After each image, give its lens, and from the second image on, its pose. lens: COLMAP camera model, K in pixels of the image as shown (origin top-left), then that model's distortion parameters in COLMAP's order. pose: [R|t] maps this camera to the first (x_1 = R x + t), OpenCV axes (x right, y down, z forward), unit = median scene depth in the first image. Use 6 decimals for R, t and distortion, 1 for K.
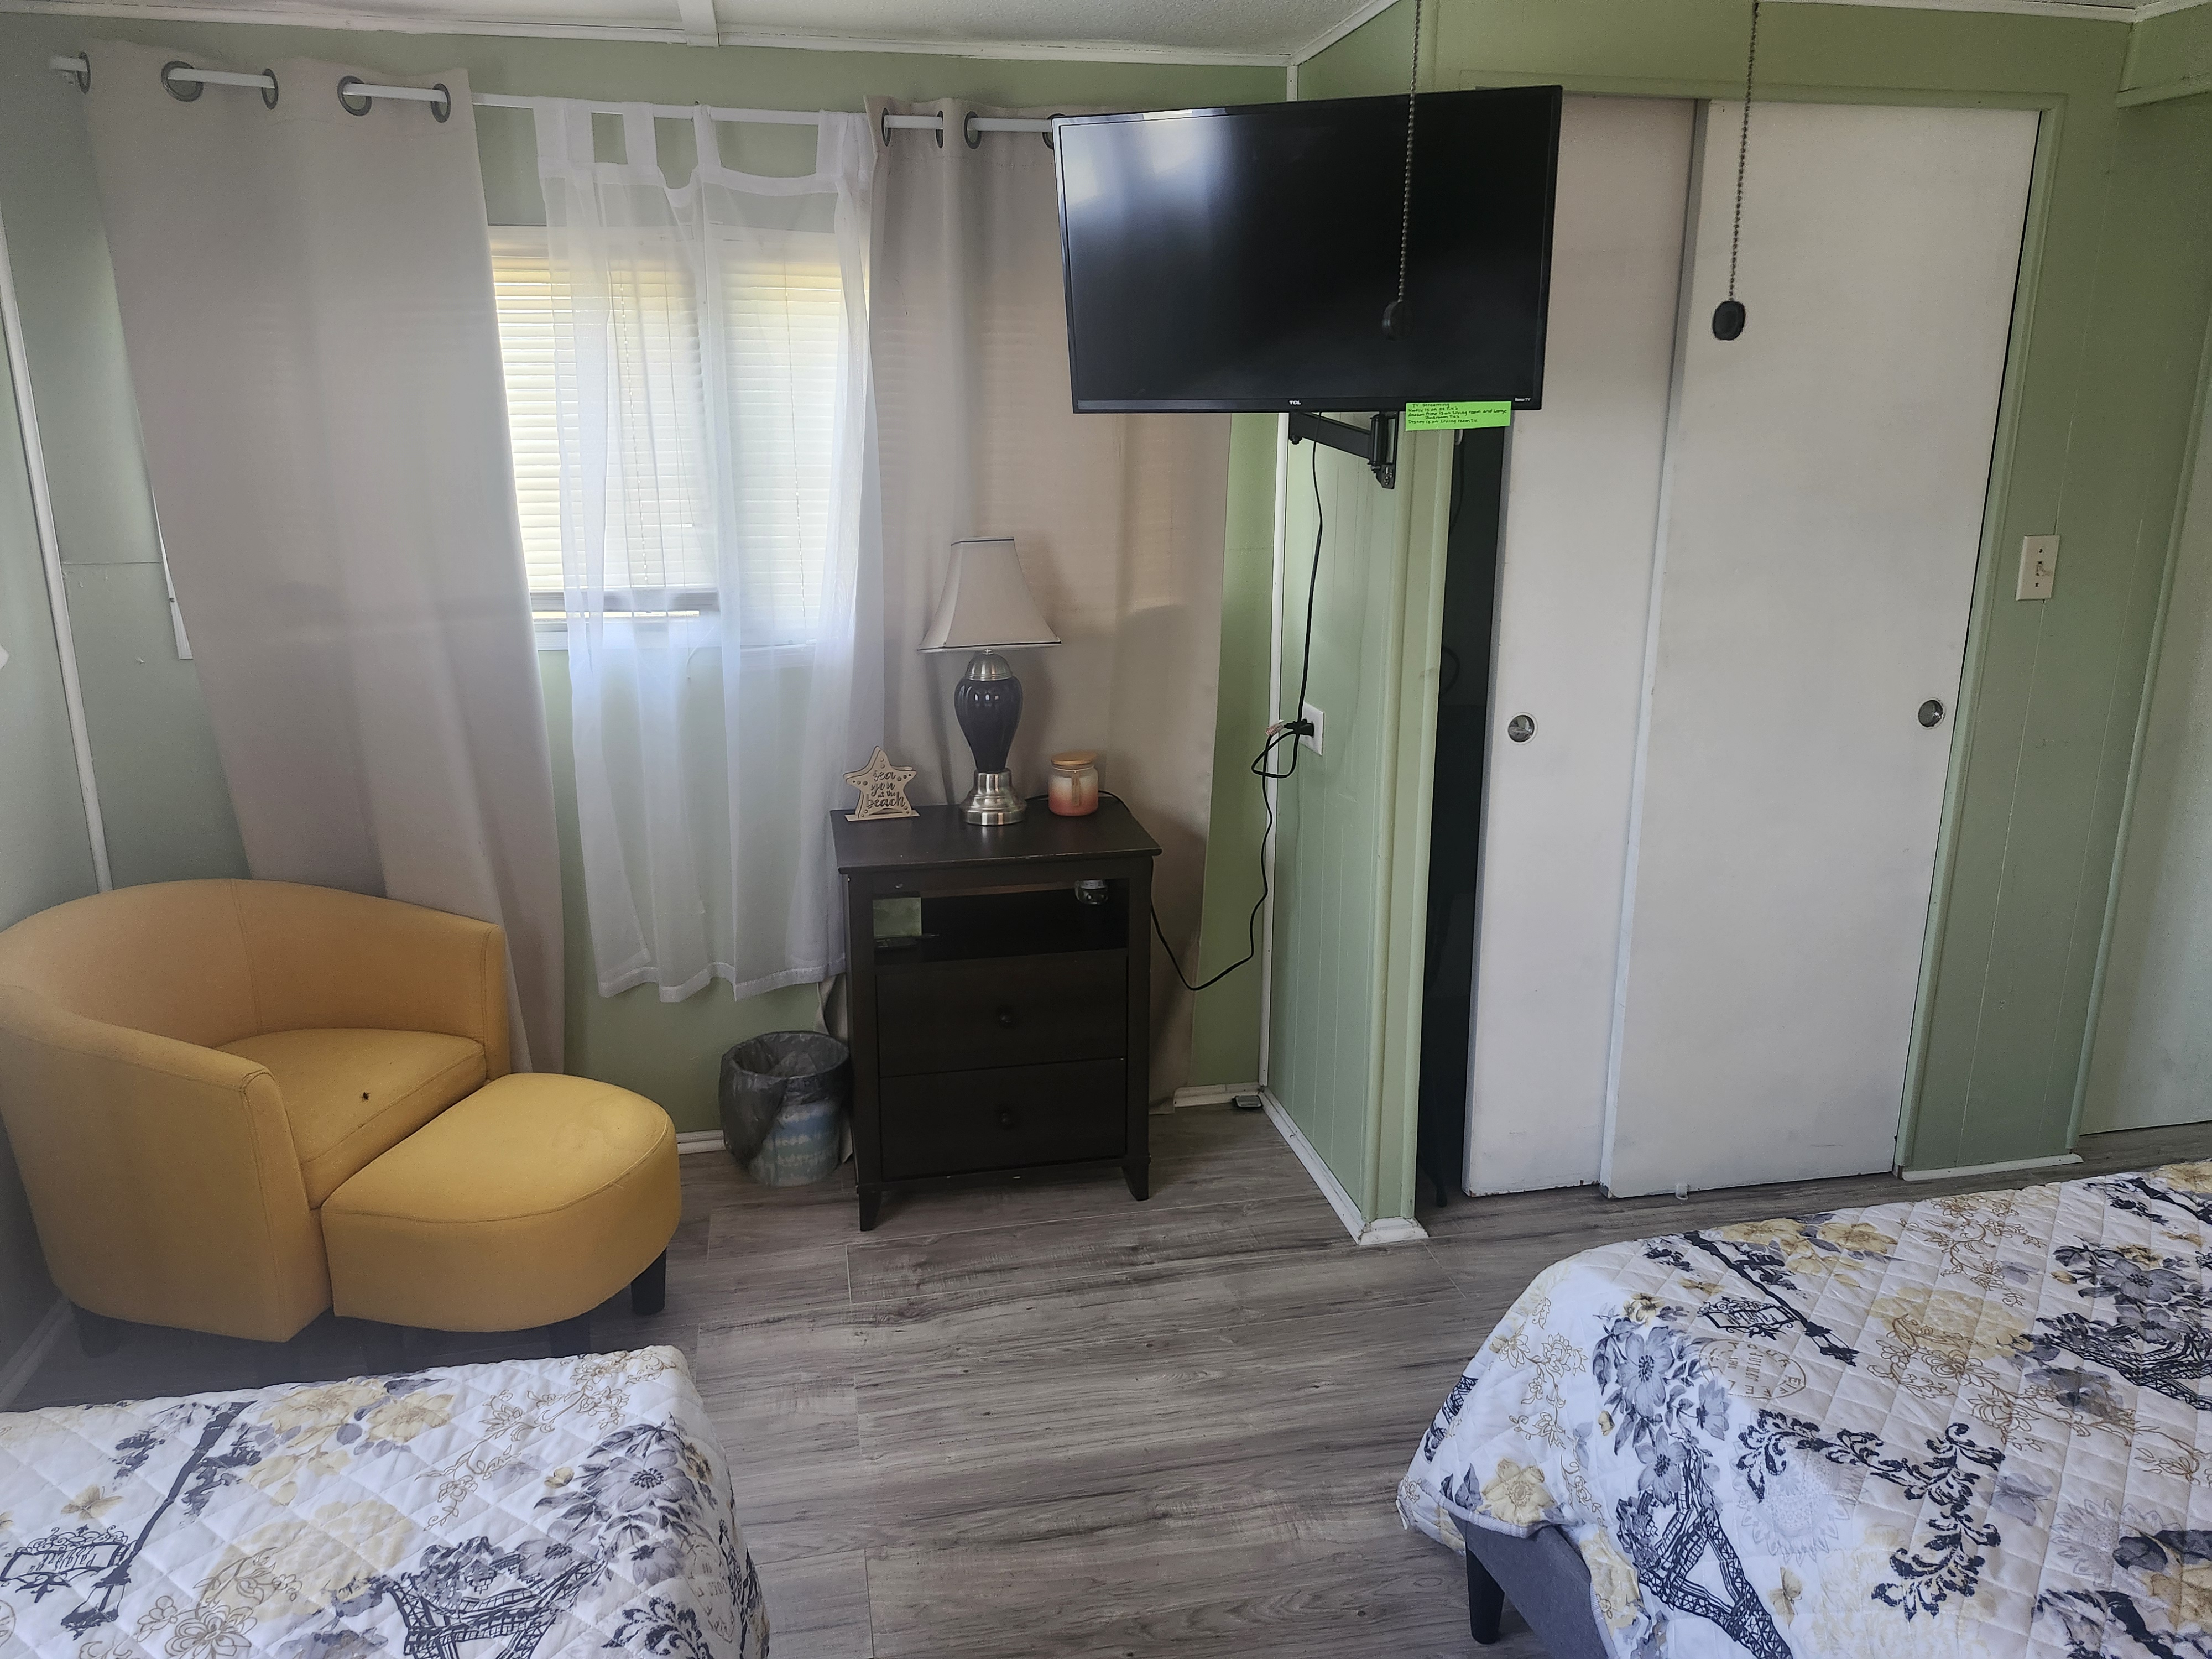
lens RADIAL K [[1572.6, 0, 1106.0], [0, 1572.6, 829.5], [0, 0, 1]] dist [0.003952, 0.004535]
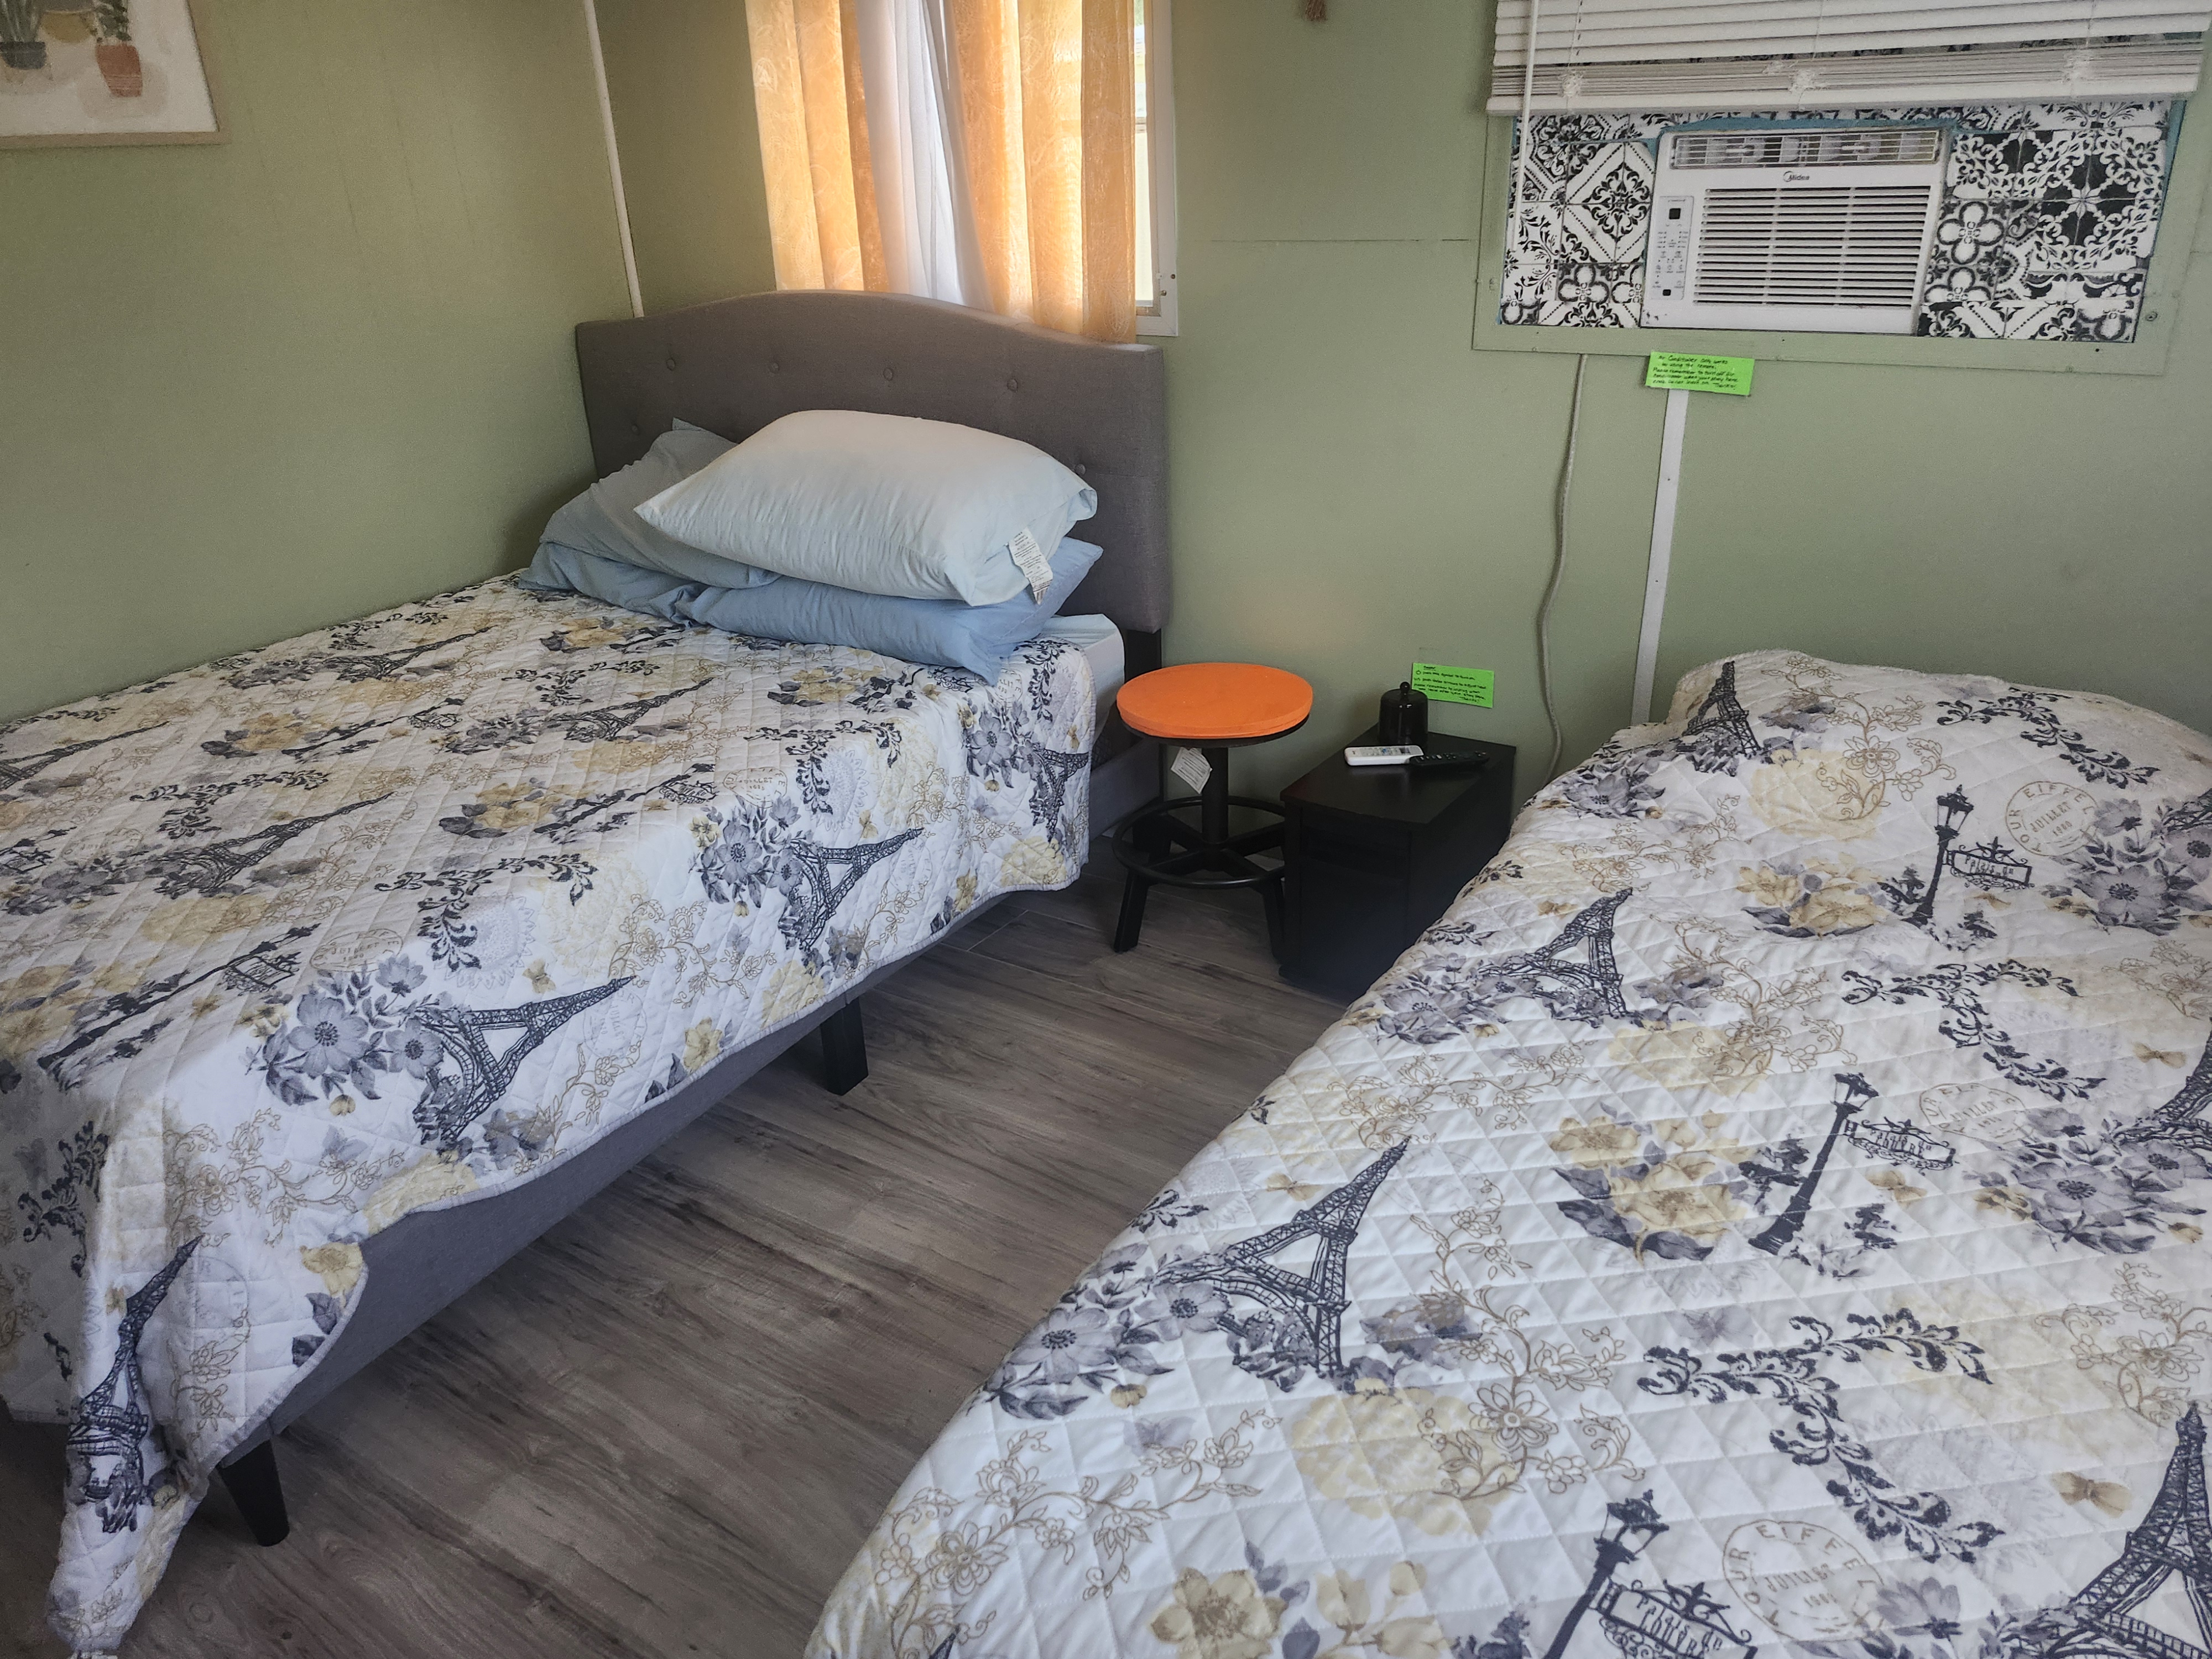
lens RADIAL K [[1526.0, 0, 1105.4], [0, 1526.0, 840.8], [0, 0, 1]] dist [0.057536, -0.060671]
pose [[-0.691841, -0.282111, 0.664657, -0.770610], [0.223369, 0.791740, 0.568555, -0.270919], [-0.686631, 0.541814, -0.484743, 1.206804]]
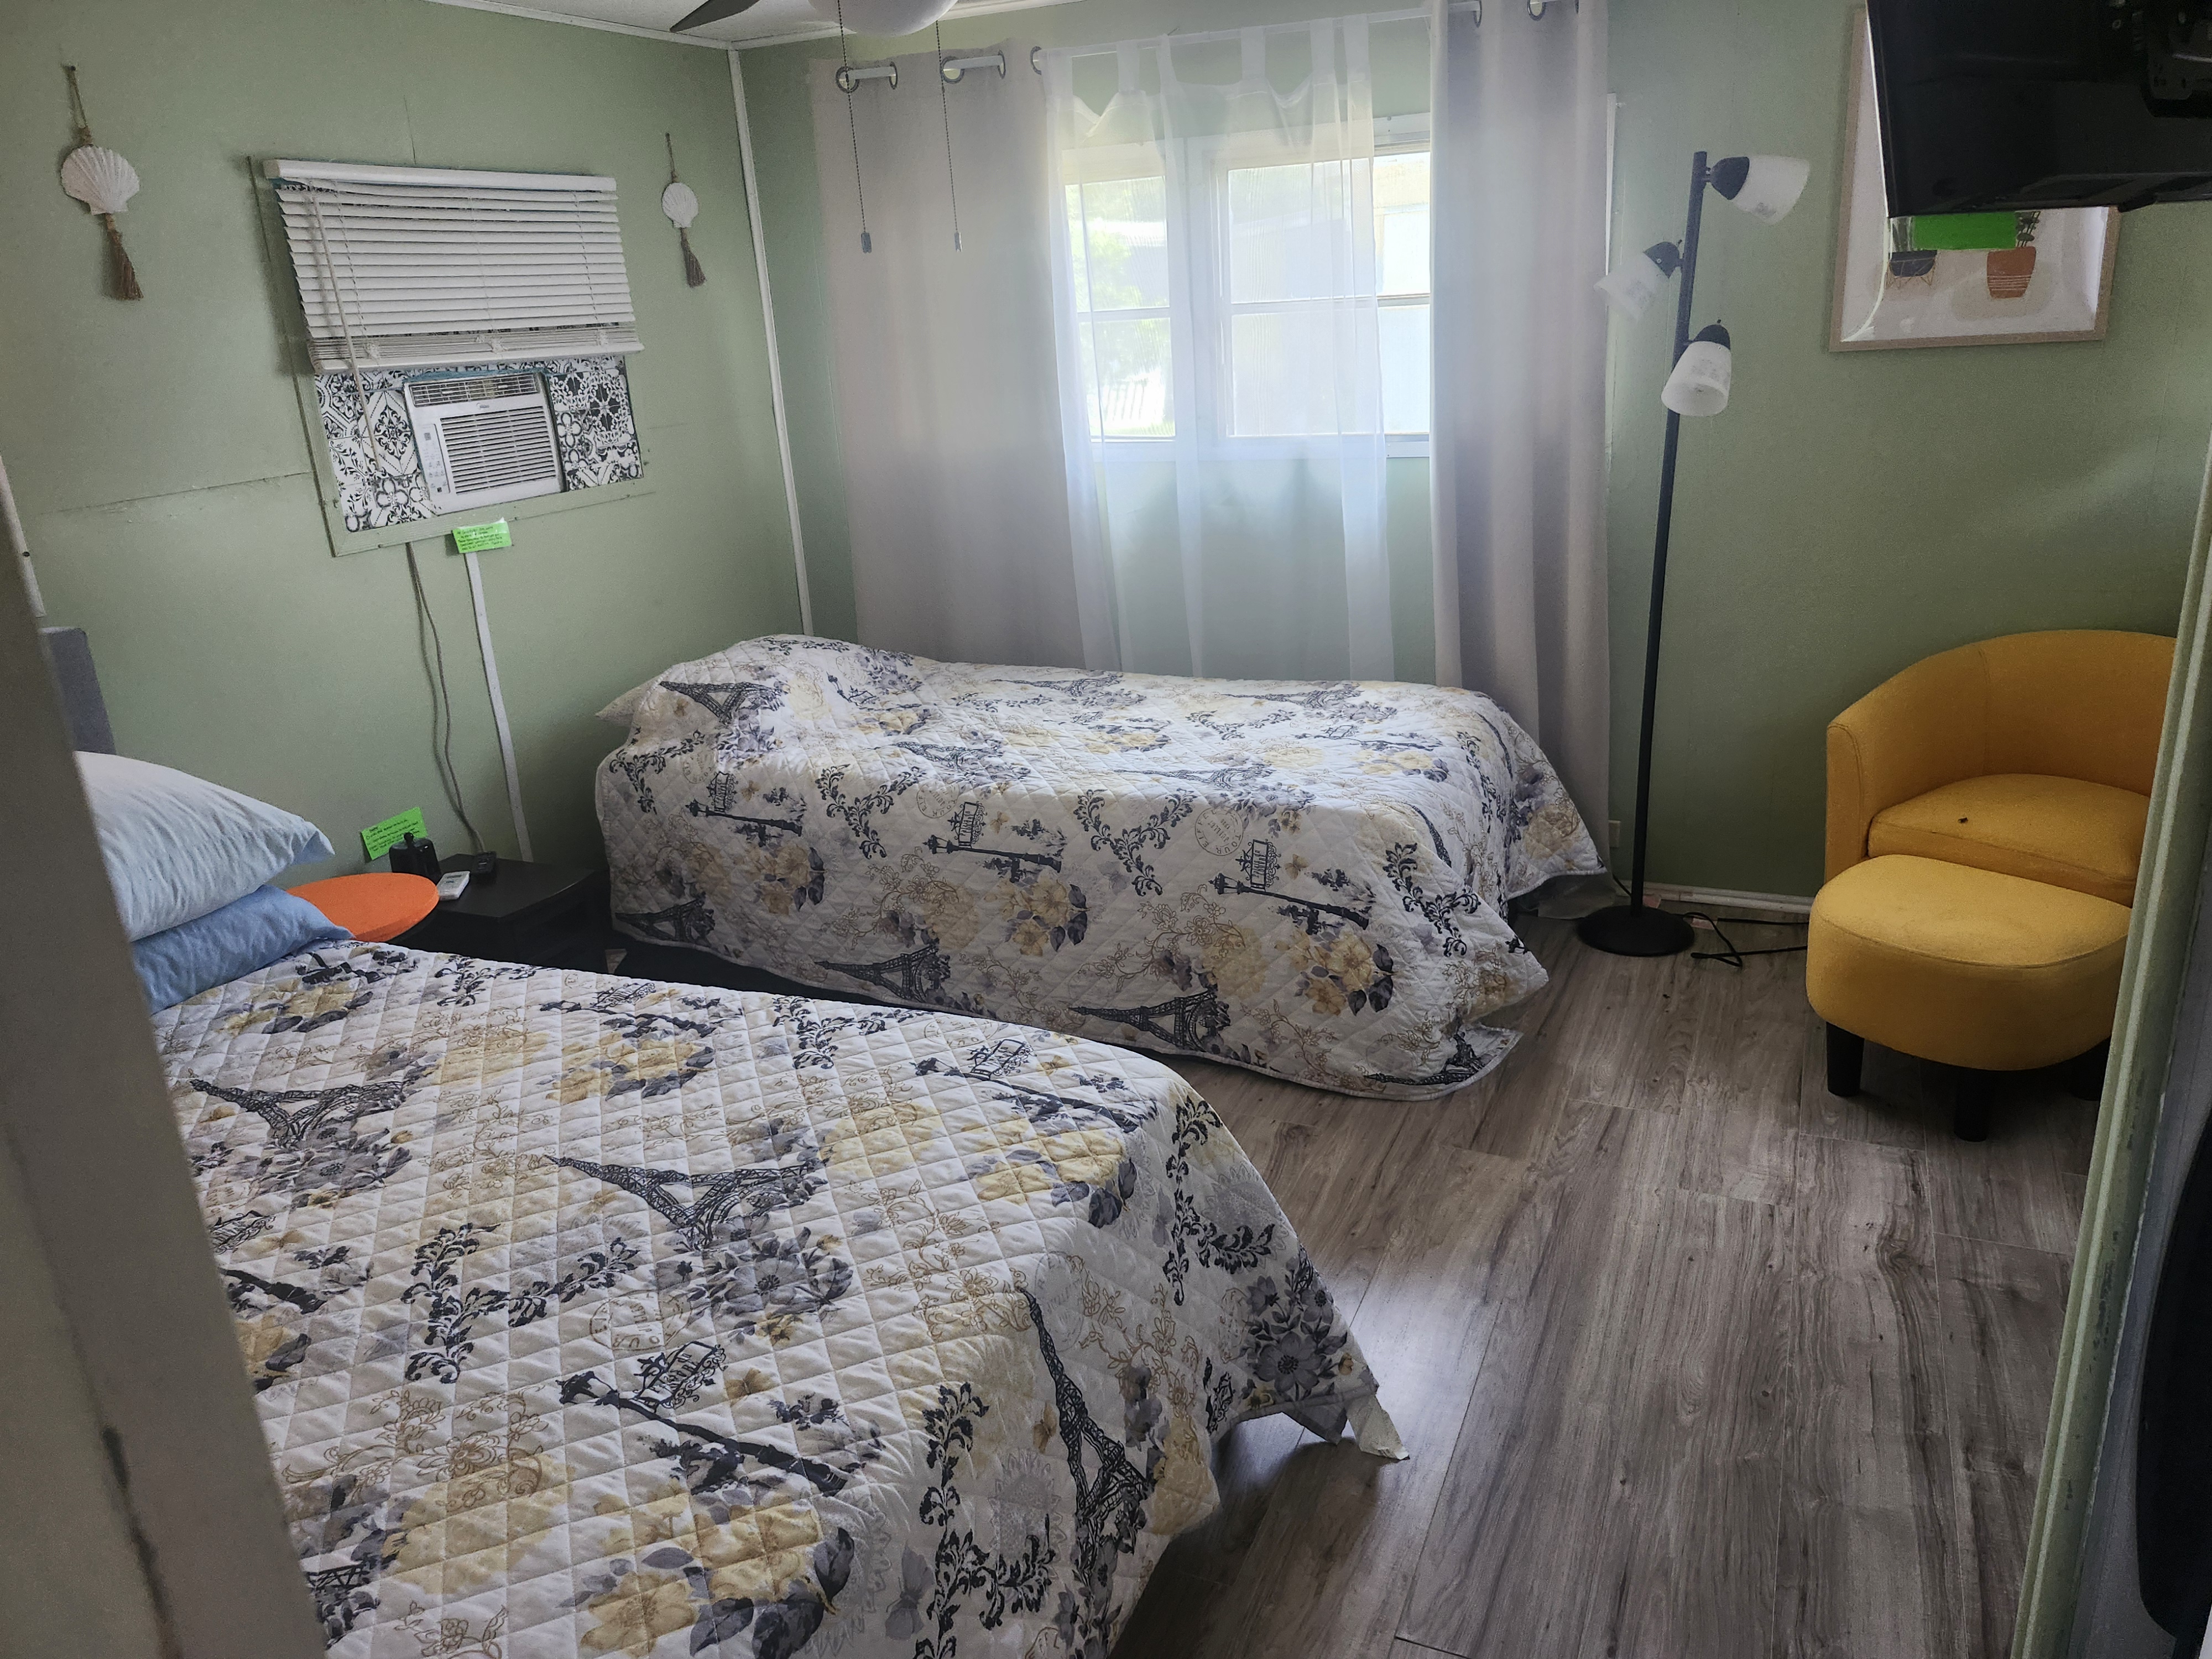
lens RADIAL K [[1526.0, 0, 1105.4], [0, 1526.0, 840.8], [0, 0, 1]] dist [0.057536, -0.060671]
pose [[-0.595022, 0.303641, -0.744144, 1.339083], [-0.155262, 0.865020, 0.477111, -0.463975], [0.788570, 0.399429, -0.467562, 1.750025]]
